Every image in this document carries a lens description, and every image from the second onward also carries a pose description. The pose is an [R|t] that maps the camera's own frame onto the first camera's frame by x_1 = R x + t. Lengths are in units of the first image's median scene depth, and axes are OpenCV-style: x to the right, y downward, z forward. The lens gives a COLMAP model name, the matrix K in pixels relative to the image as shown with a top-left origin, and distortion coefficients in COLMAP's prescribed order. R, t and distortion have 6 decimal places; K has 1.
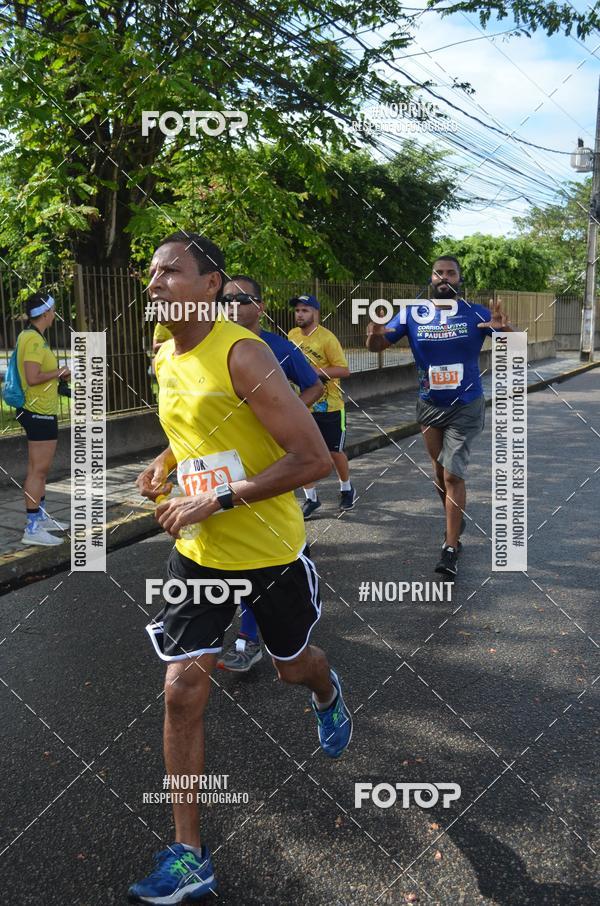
lens RADIAL K [[907.5, 0, 291.1], [0, 907.5, 451.8], [0, 0, 1]] dist [-0.007581, 0.000000]
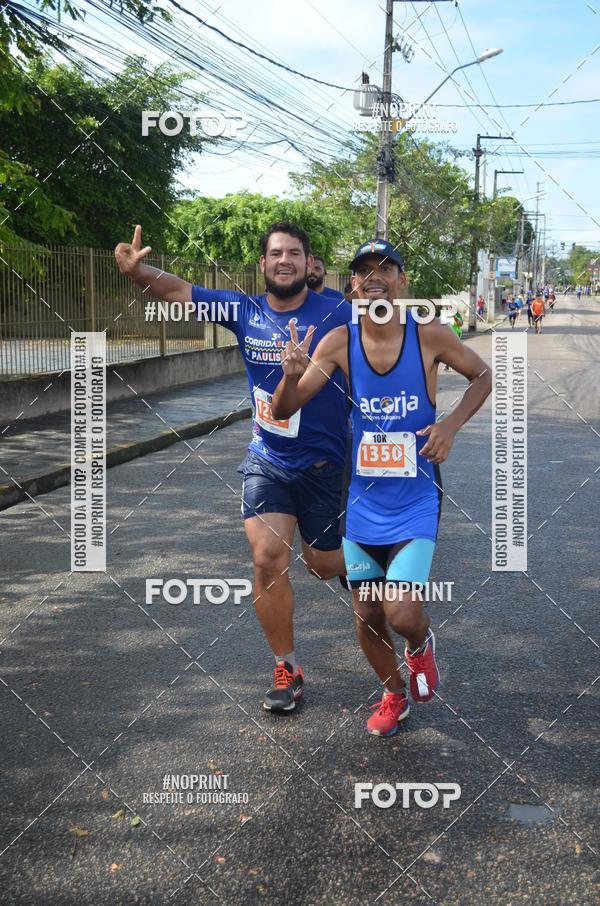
lens RADIAL K [[1188.5, 0, 297.5], [0, 1188.5, 454.9], [0, 0, 1]] dist [-0.011585, 0.000000]
pose [[0.972008, -0.011348, 0.234673, 0.031466], [0.015251, 0.999774, -0.014822, -0.005979], [-0.234451, 0.017986, 0.971961, 0.046936]]
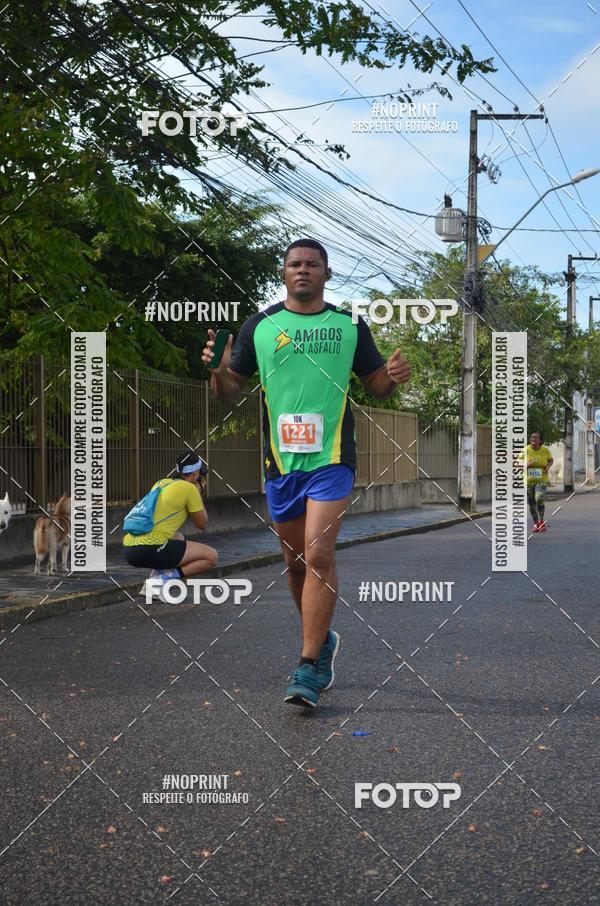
lens RADIAL K [[1604.3, 0, 301.0], [0, 1604.3, 458.1], [0, 0, 1]] dist [-0.004983, 0.000000]
pose [[0.975739, 0.012108, 0.218604, -0.094597], [0.021390, 0.988421, -0.150220, 0.062208], [-0.217892, 0.151251, 0.964182, -0.222392]]
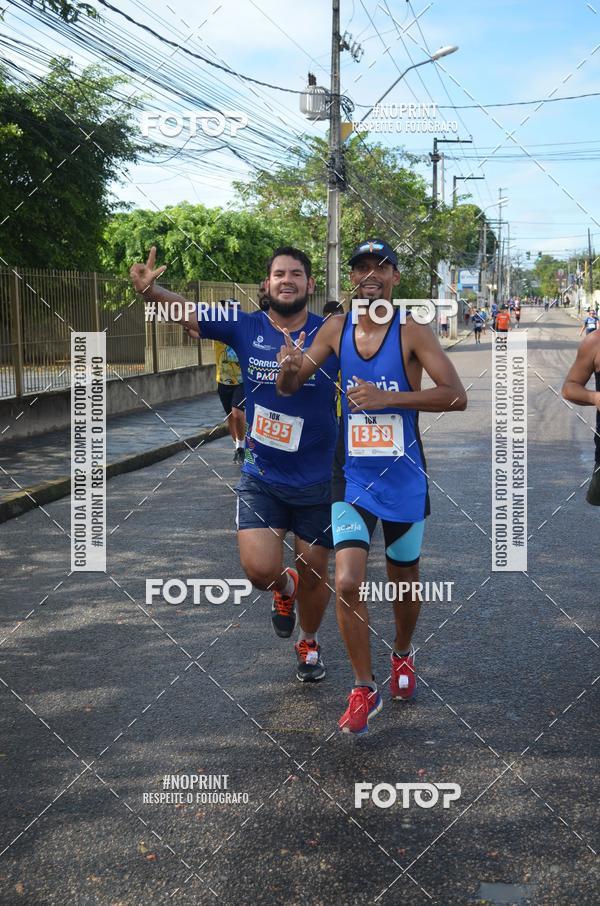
lens RADIAL K [[1280.5, 0, 295.4], [0, 1280.5, 453.6], [0, 0, 1]] dist [0.001826, 0.000000]
pose [[0.962642, -0.028597, 0.269262, 0.035699], [0.040340, 0.998456, -0.038177, -0.006960], [-0.267754, 0.047613, 0.962310, 0.053648]]
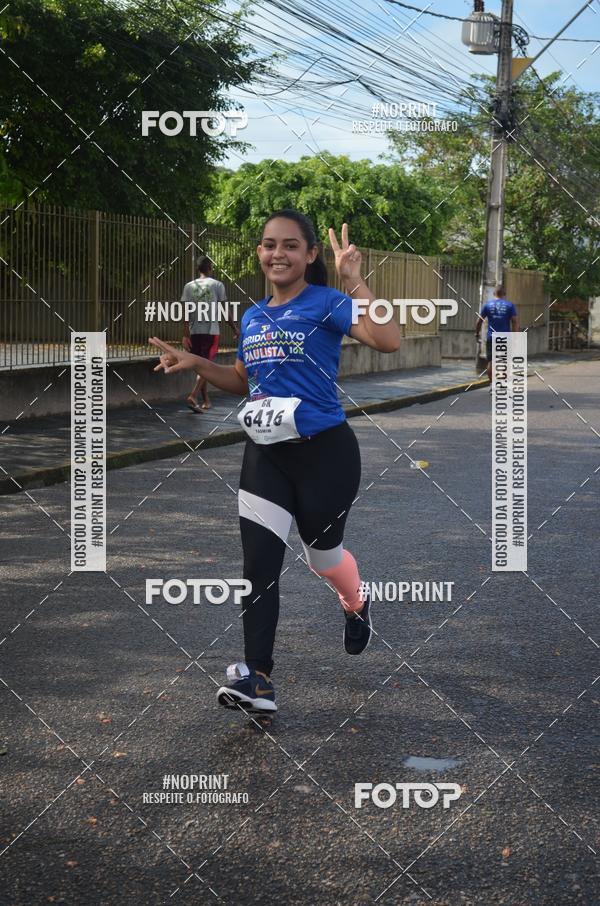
lens RADIAL K [[1613.0, 0, 301.5], [0, 1613.0, 456.4], [0, 0, 1]] dist [0.017465, 0.000000]
pose [[0.984852, 0.023160, 0.171843, 0.048707], [-0.014556, 0.998584, -0.051162, 0.013481], [-0.172784, 0.047886, 0.983795, -0.002087]]
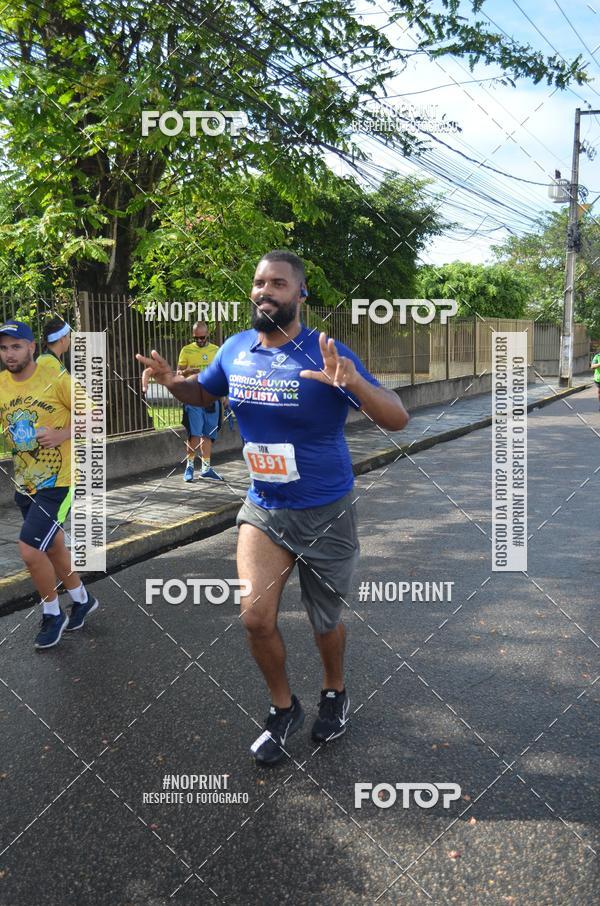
lens RADIAL K [[909.2, 0, 294.1], [0, 909.2, 455.8], [0, 0, 1]] dist [-0.013559, 0.000000]
pose [[0.999630, -0.000227, 0.027191, -0.010787], [0.000865, 0.999724, -0.023476, 0.002172], [-0.027178, 0.023491, 0.999355, -0.015514]]
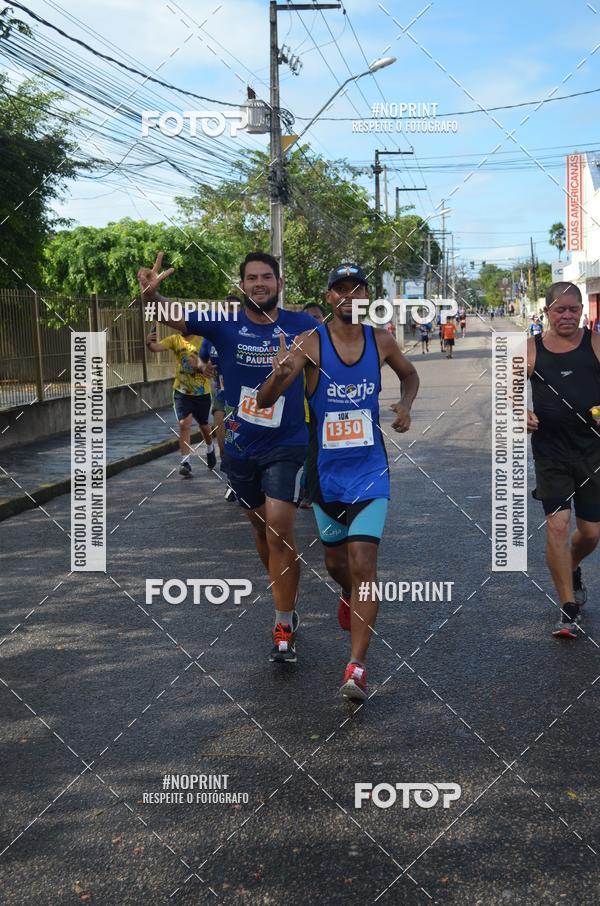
lens RADIAL K [[1280.5, 0, 293.8], [0, 1280.5, 455.8], [0, 0, 1]] dist [0.001826, 0.000000]
pose [[0.950907, -0.051026, 0.305241, 0.039827], [0.067982, 0.996663, -0.045176, -0.007261], [-0.301918, 0.063709, 0.951203, 0.059325]]
